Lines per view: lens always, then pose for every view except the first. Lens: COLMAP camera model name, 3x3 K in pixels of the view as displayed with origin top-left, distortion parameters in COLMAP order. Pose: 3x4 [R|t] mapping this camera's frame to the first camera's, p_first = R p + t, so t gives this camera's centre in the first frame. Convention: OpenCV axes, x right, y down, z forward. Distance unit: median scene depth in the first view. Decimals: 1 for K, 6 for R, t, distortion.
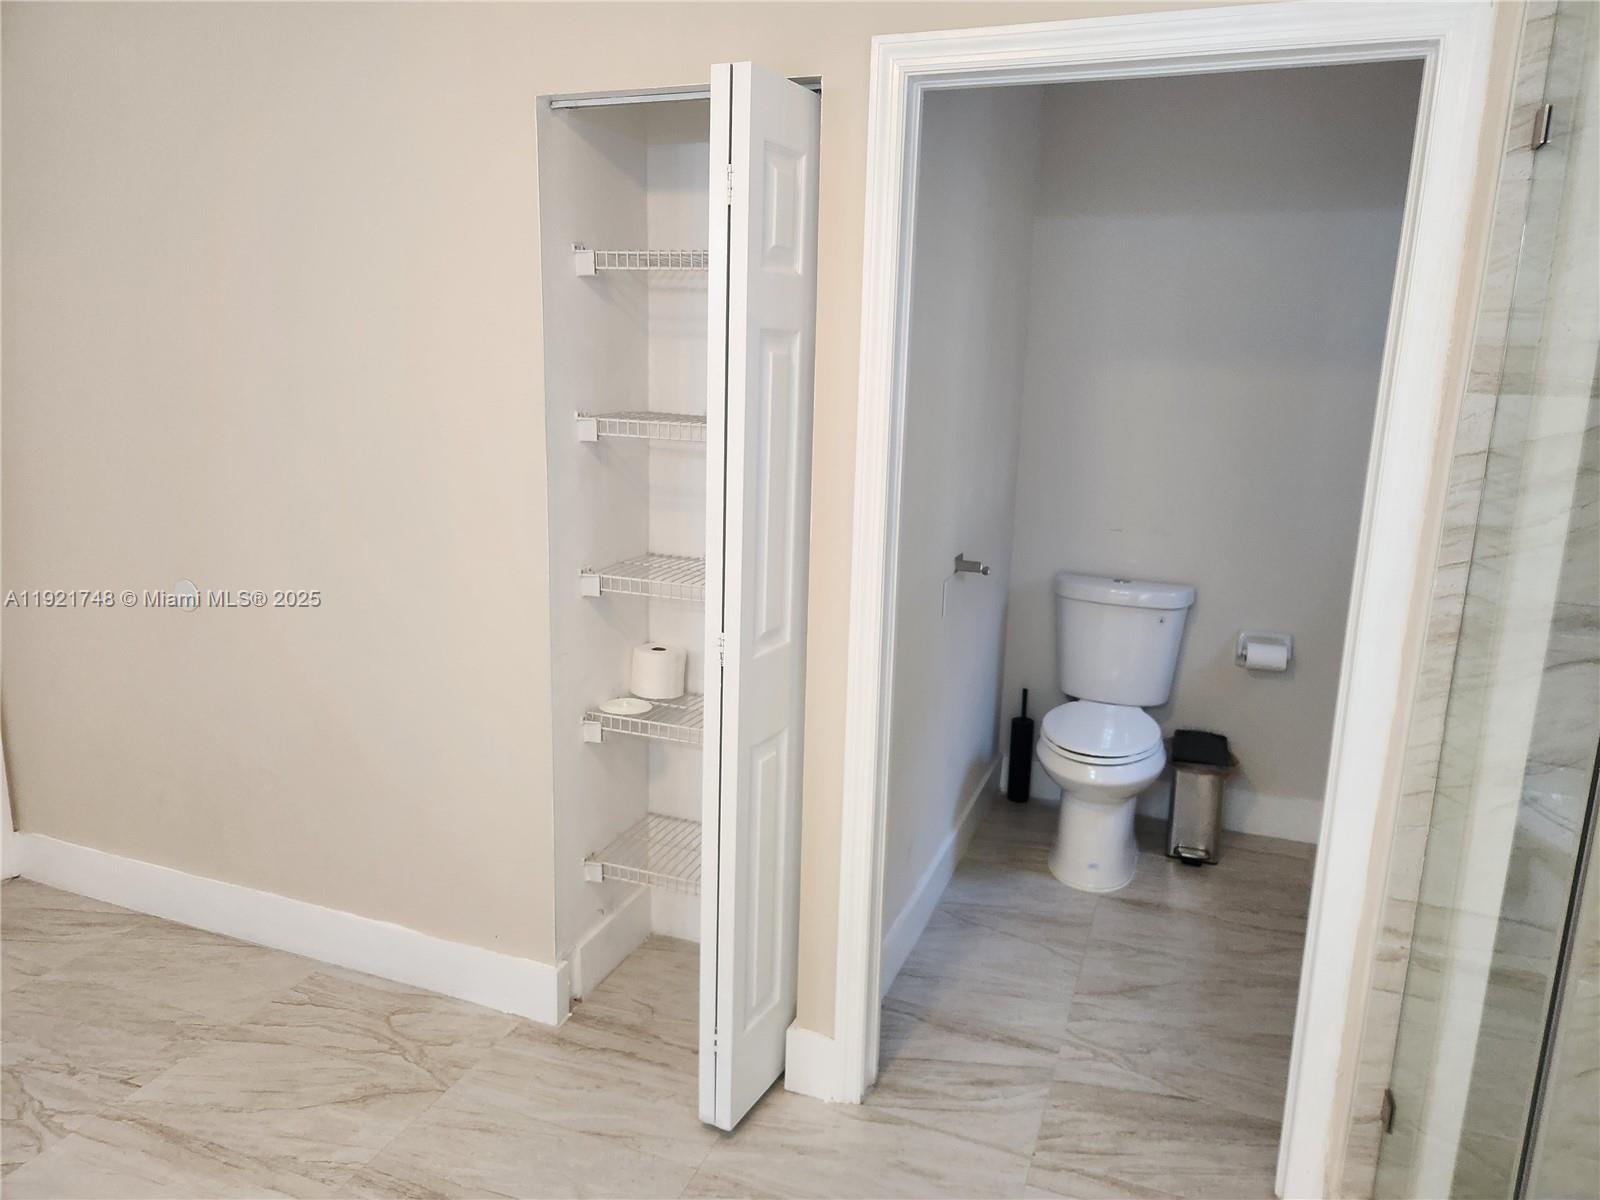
lens RADIAL K [[1072.0, 0, 807.5], [0, 1072.0, 584.7], [0, 0, 1]] dist [0.065800, -0.052161]
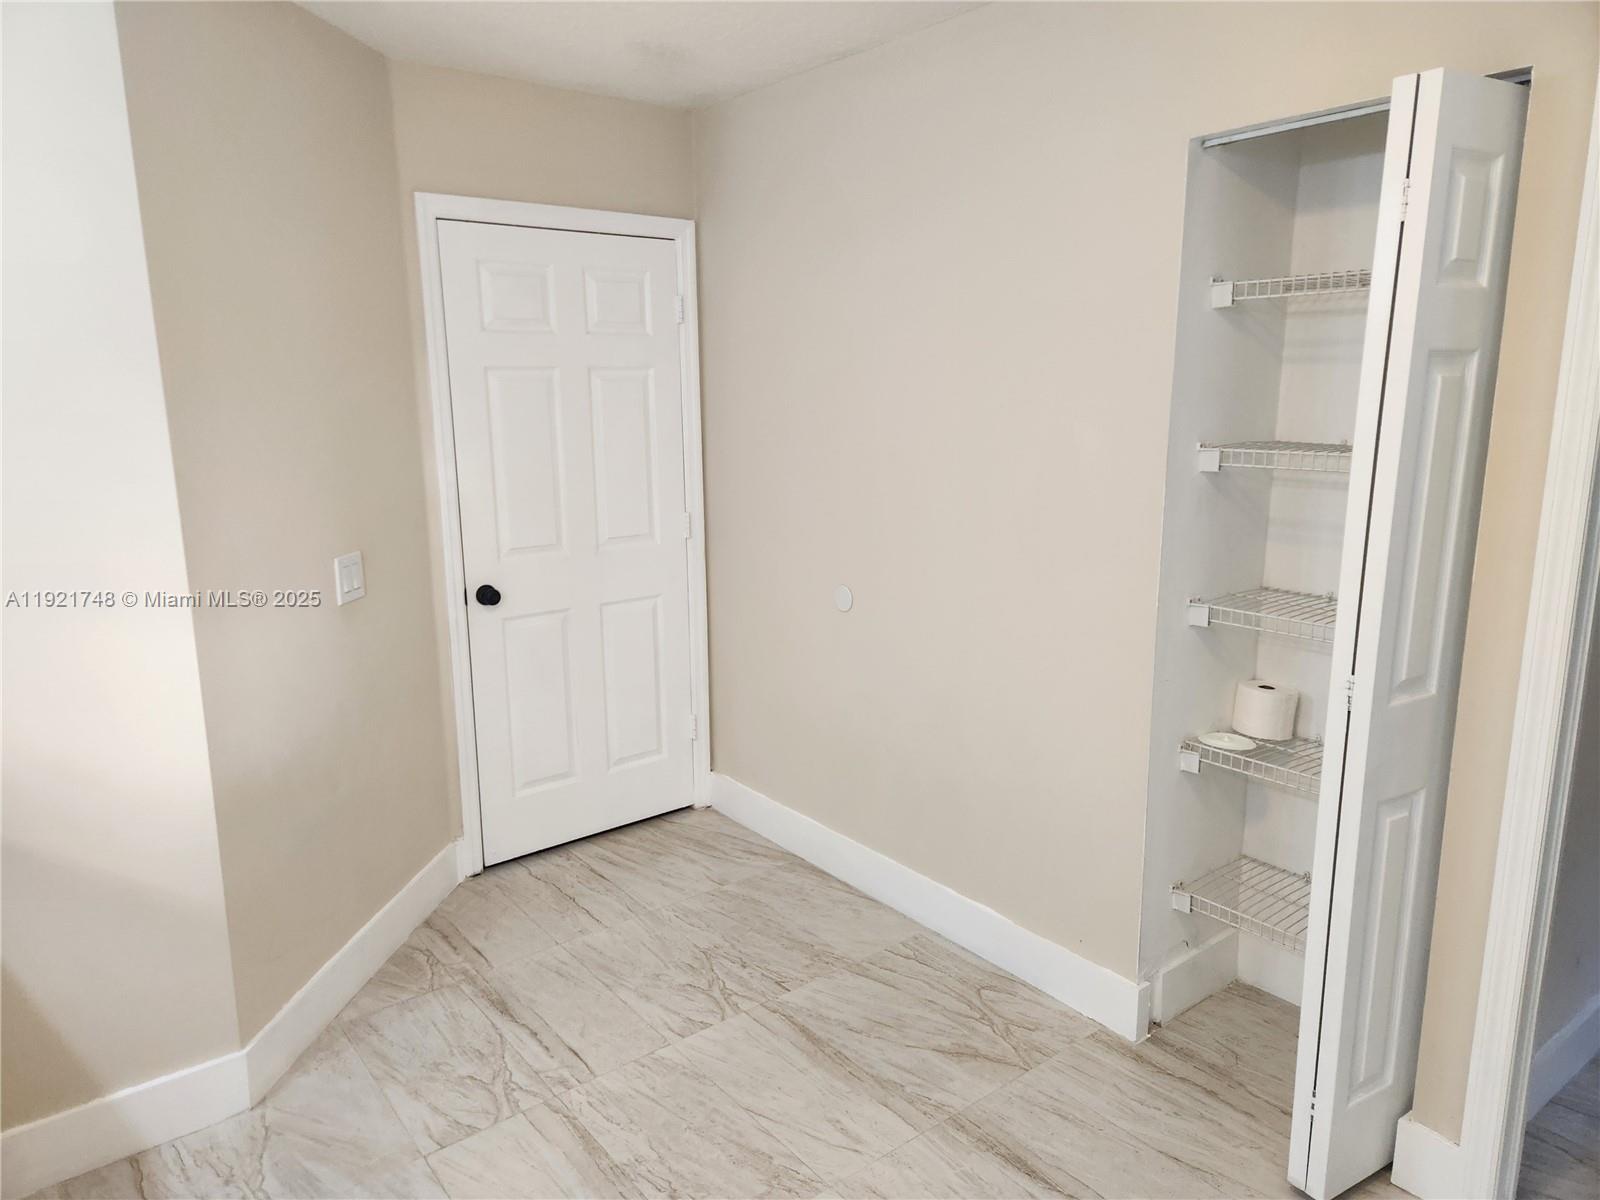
lens RADIAL K [[1072.0, 0, 780.5], [0, 1072.0, 595.6], [0, 0, 1]] dist [0.065800, -0.052161]
pose [[0.855490, 0.068118, -0.513320, -0.019555], [-0.076225, 0.997077, 0.005277, 0.006835], [0.512179, 0.034614, 0.858181, -0.062493]]
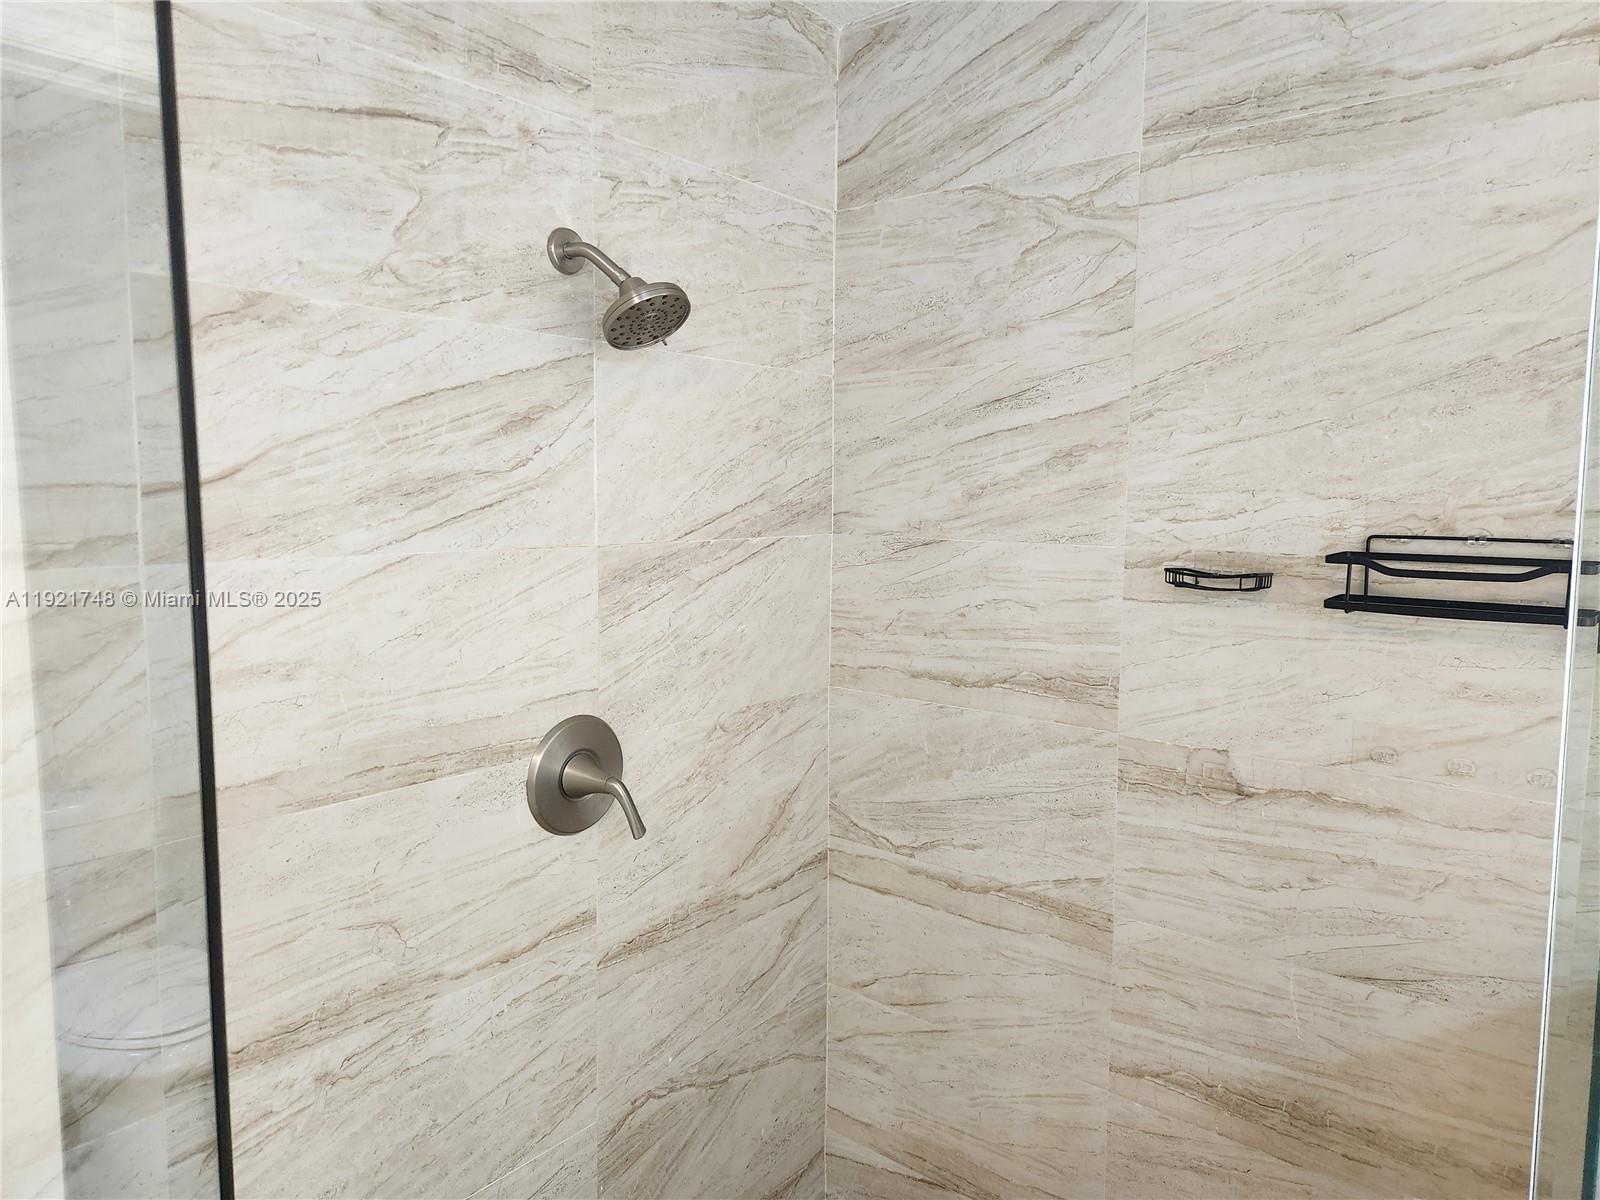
lens RADIAL K [[1072.0, 0, 796.1], [0, 1072.0, 593.2], [0, 0, 1]] dist [0.065800, -0.052161]
pose [[0.322380, -0.126730, 0.938089, 0.141765], [0.202900, 0.977216, 0.062289, -0.060835], [-0.924610, 0.170258, 0.340748, 0.200220]]
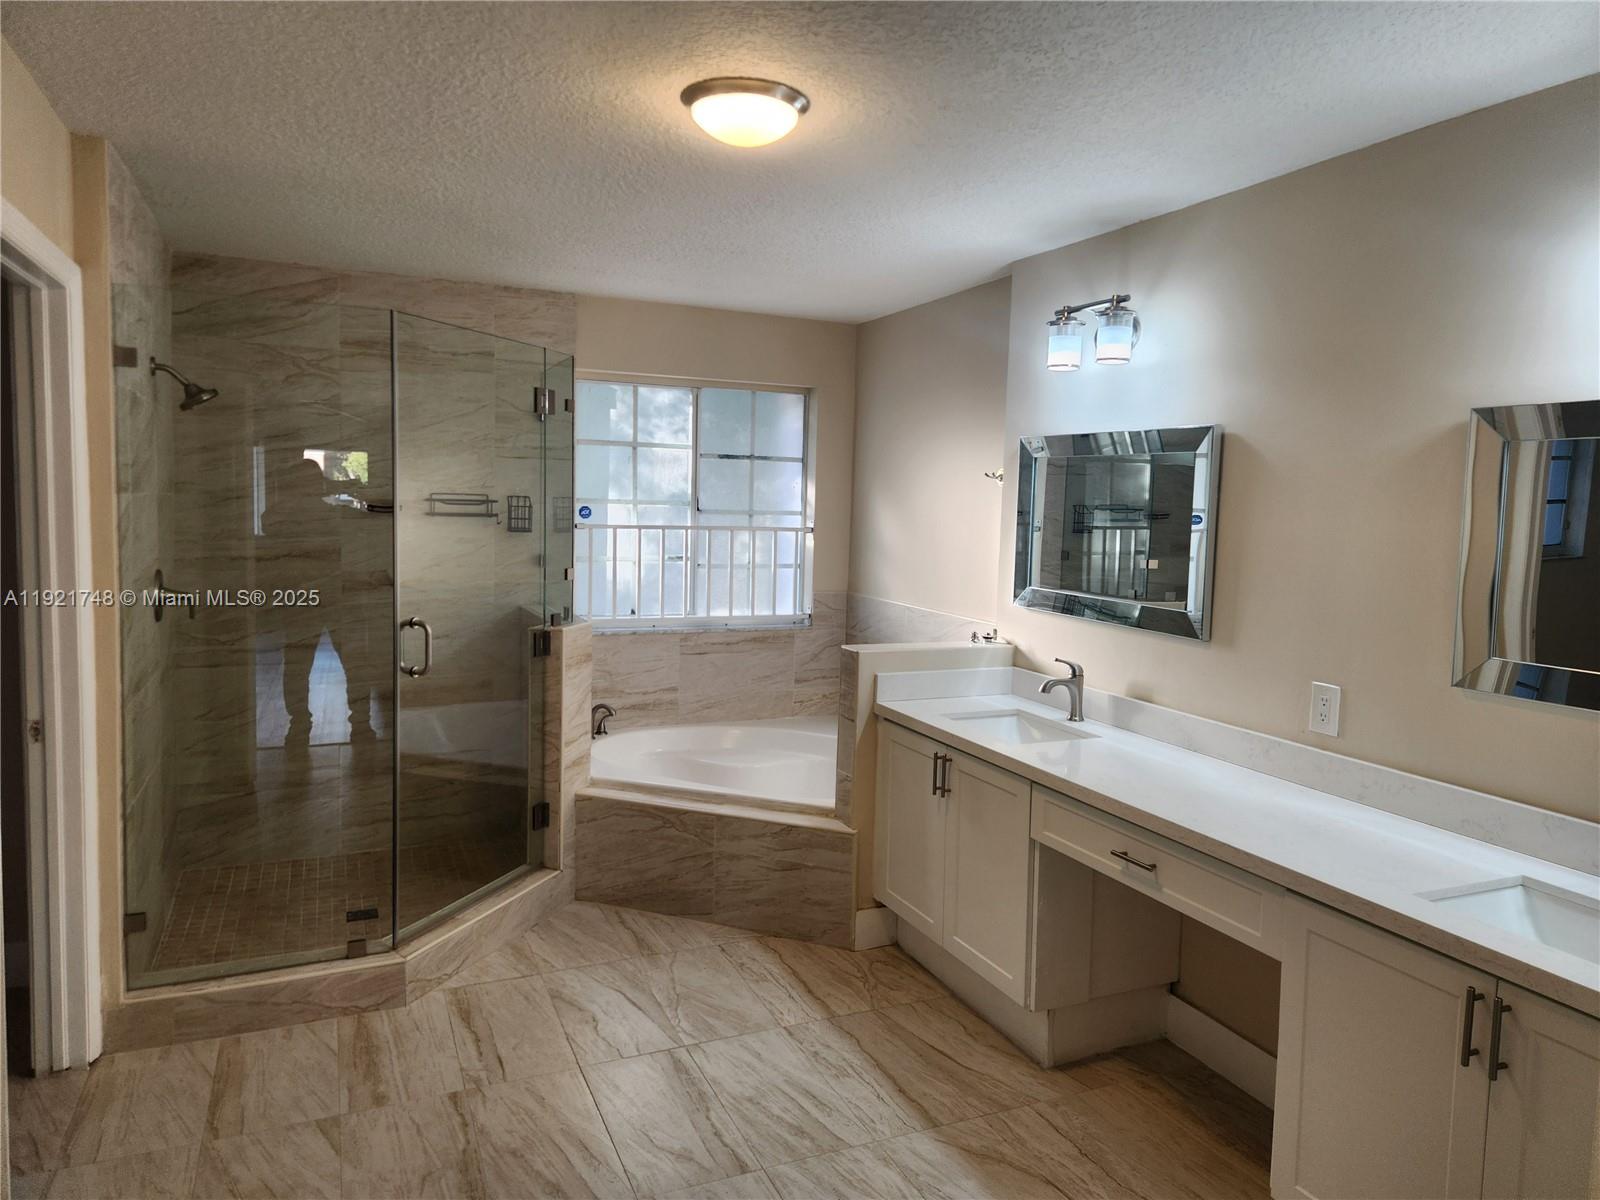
lens RADIAL K [[1072.0, 0, 820.9], [0, 1072.0, 579.6], [0, 0, 1]] dist [0.065800, -0.052161]
pose [[-0.713417, -0.103910, 0.692993, -0.916288], [0.096185, 0.965063, 0.243726, -0.226516], [-0.694107, 0.240534, -0.678497, 0.900391]]
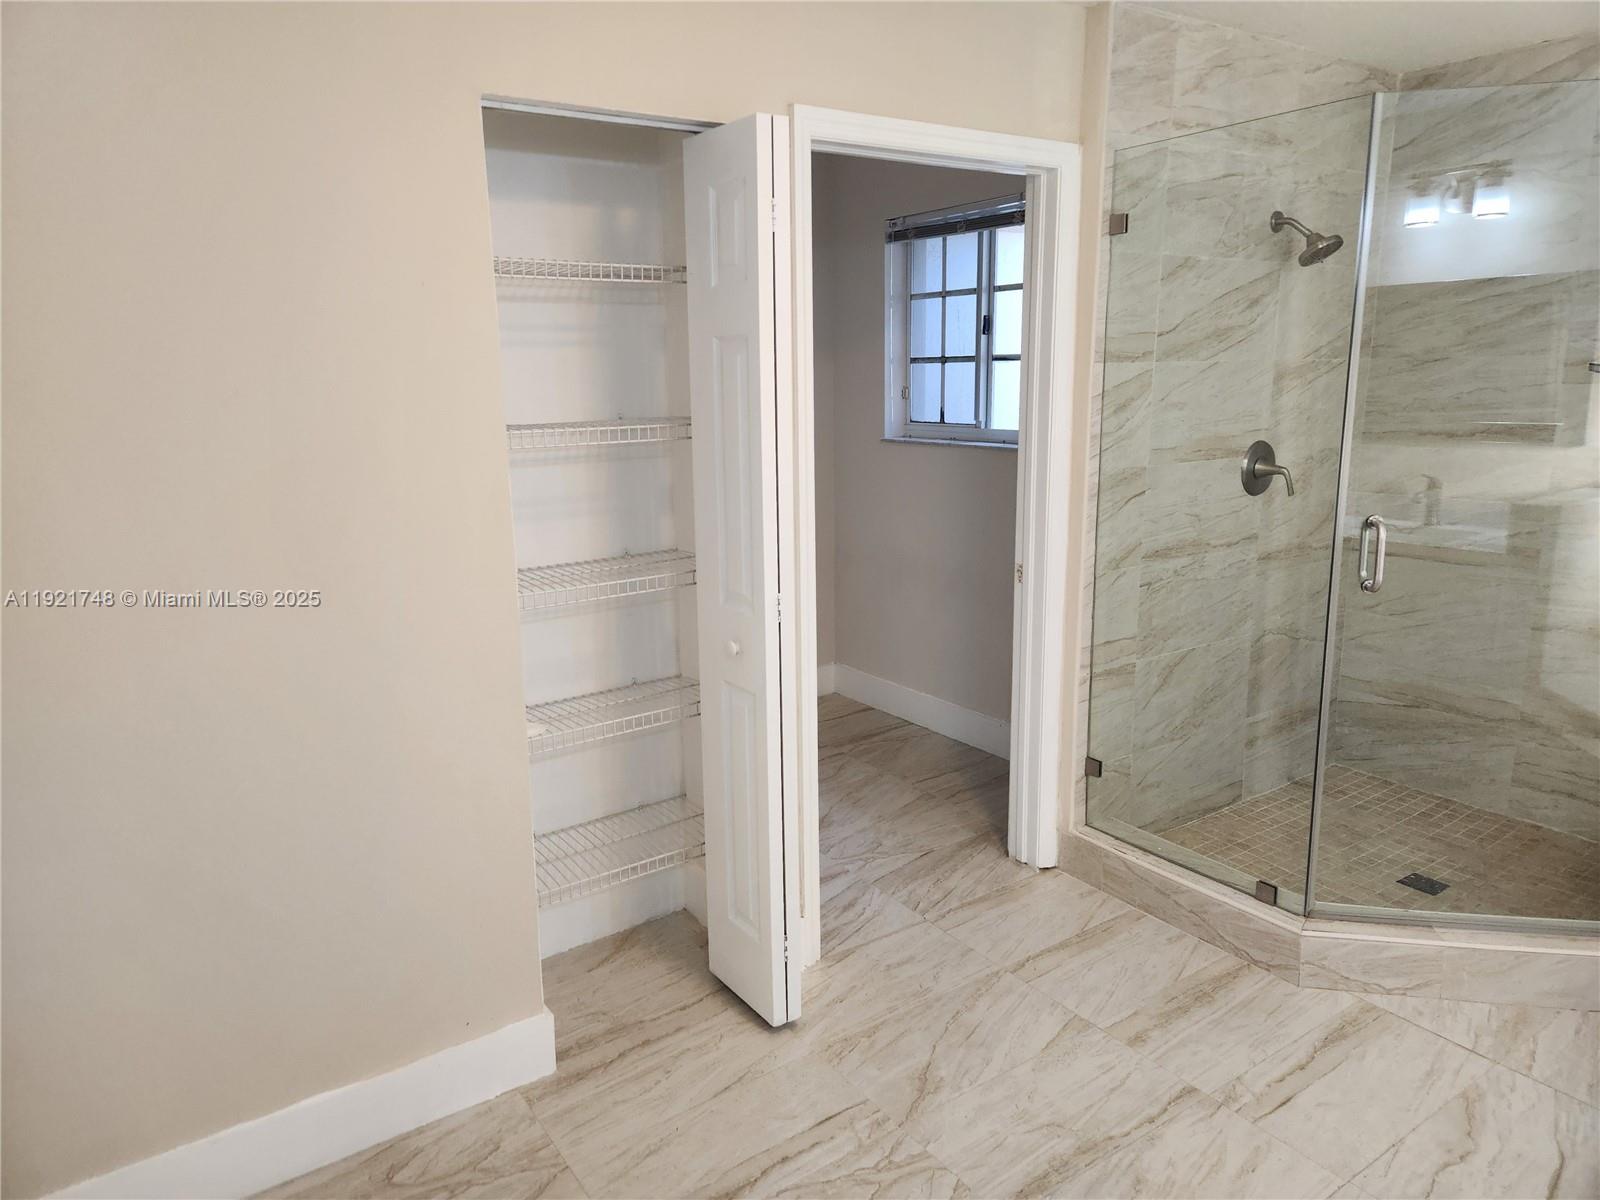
lens RADIAL K [[1072.0, 0, 771.2], [0, 1072.0, 581.6], [0, 0, 1]] dist [0.065800, -0.052161]
pose [[0.574215, -0.201158, 0.793607, -0.779733], [0.205104, 0.973779, 0.098423, -0.065813], [-0.792597, 0.106256, 0.600417, 0.230052]]
